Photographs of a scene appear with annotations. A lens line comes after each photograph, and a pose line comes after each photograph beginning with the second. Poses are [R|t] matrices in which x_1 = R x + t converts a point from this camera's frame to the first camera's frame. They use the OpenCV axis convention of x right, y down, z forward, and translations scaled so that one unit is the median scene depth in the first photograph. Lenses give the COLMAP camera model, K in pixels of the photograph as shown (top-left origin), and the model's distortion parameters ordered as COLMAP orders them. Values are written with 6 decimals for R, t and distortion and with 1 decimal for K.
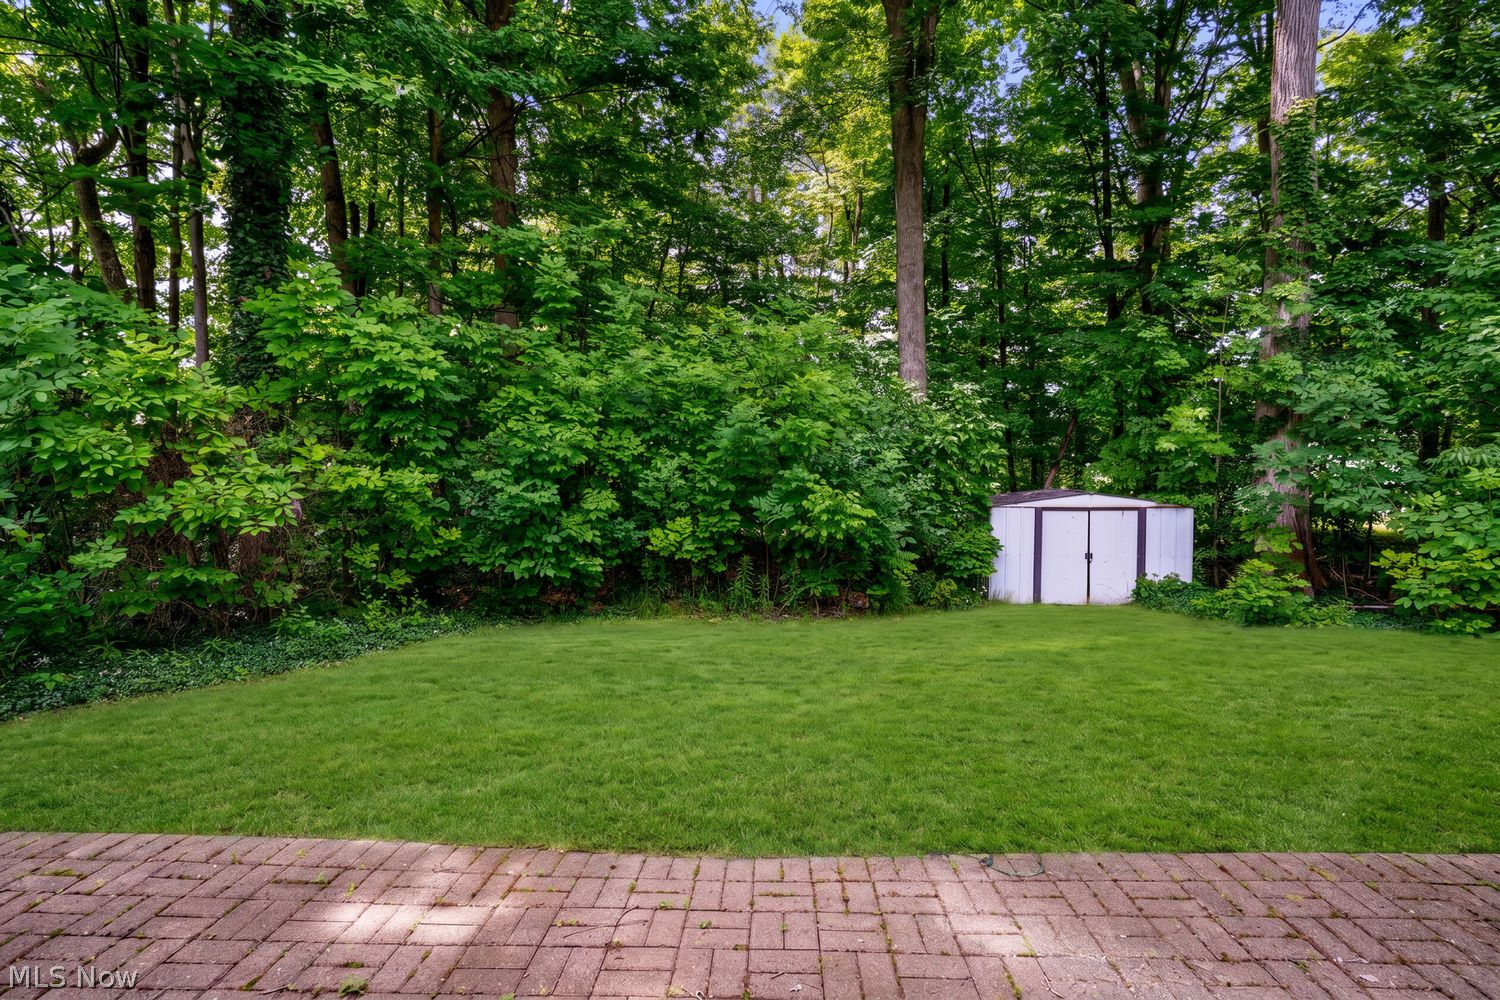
lens RADIAL K [[719.0, 0, 753.6], [0, 719.0, 498.4], [0, 0, 1]] dist [-0.025867, -0.000263]
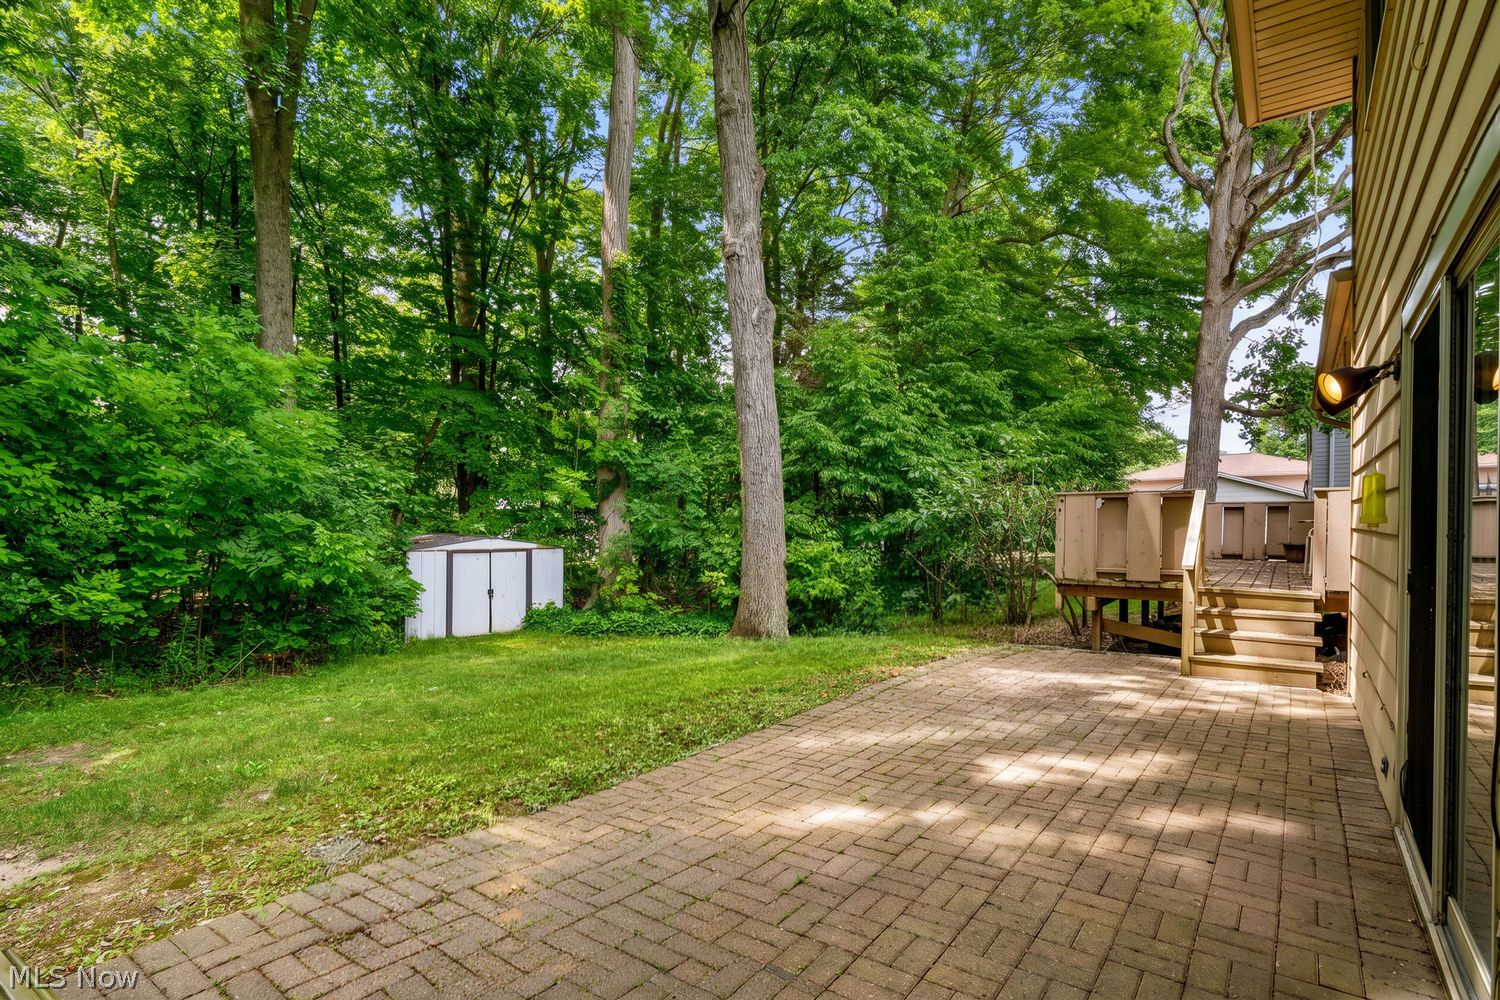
lens RADIAL K [[719.0, 0, 753.6], [0, 719.0, 498.4], [0, 0, 1]] dist [-0.025867, -0.000263]
pose [[0.582696, 0.034537, 0.811956, -0.228196], [0.015703, 0.998432, -0.053738, -0.000652], [-0.812538, 0.044064, 0.581240, -0.015830]]
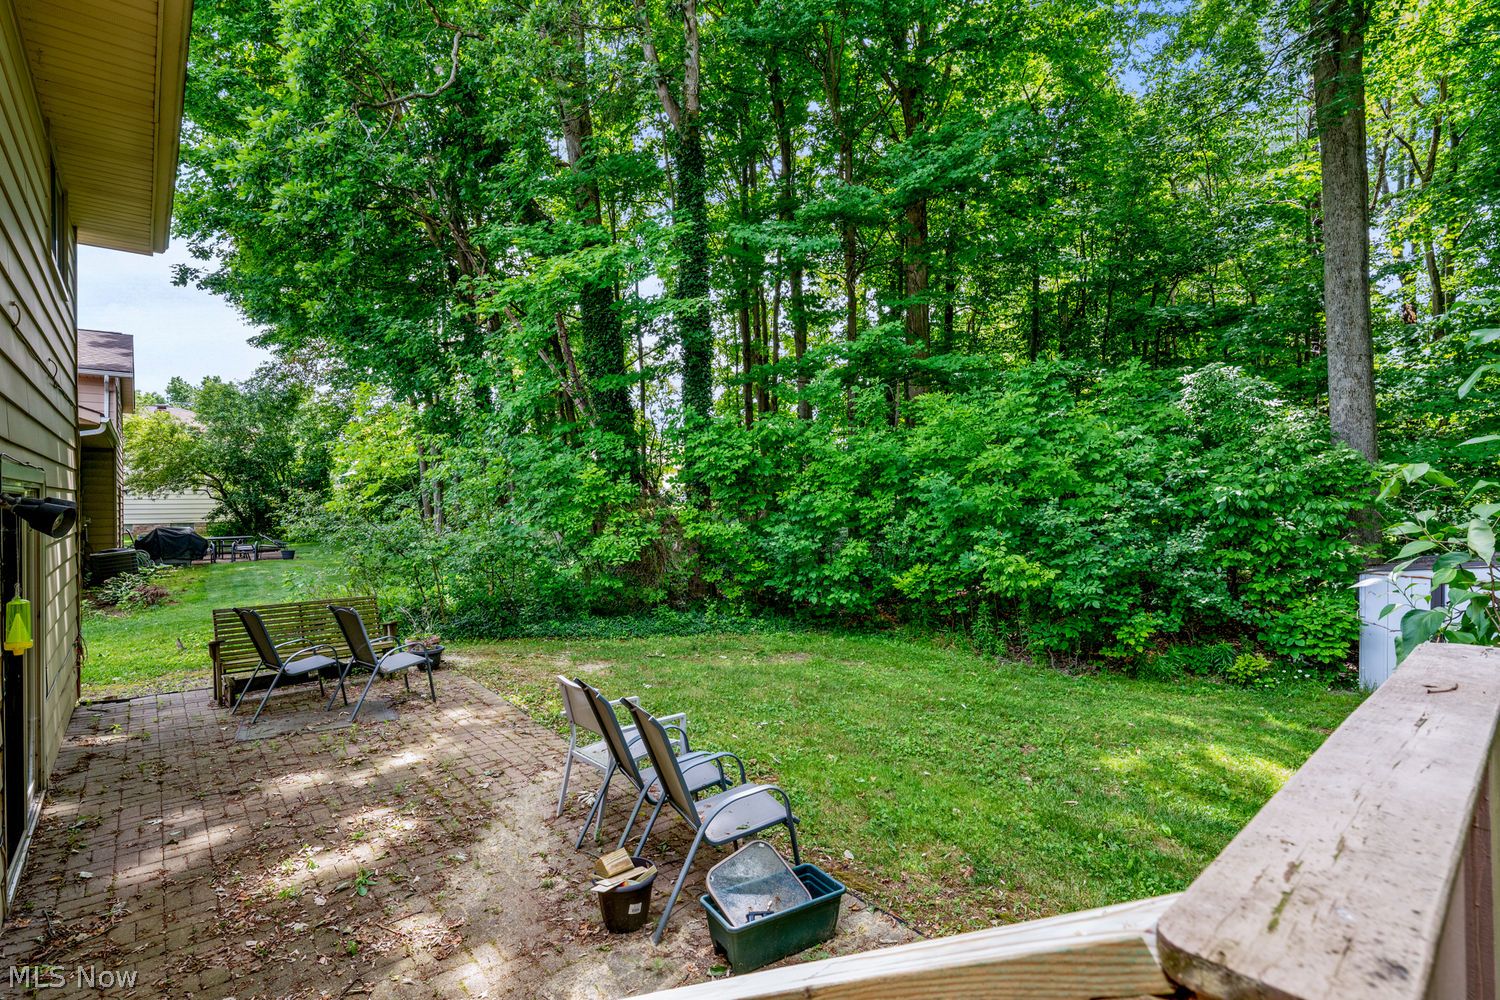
lens RADIAL K [[719.0, 0, 753.6], [0, 719.0, 498.4], [0, 0, 1]] dist [-0.025867, -0.000263]
pose [[0.665618, 0.003059, -0.746286, 0.451122], [-0.011913, 0.999908, -0.006526, -0.054070], [0.746197, 0.013234, 0.665593, -0.014429]]
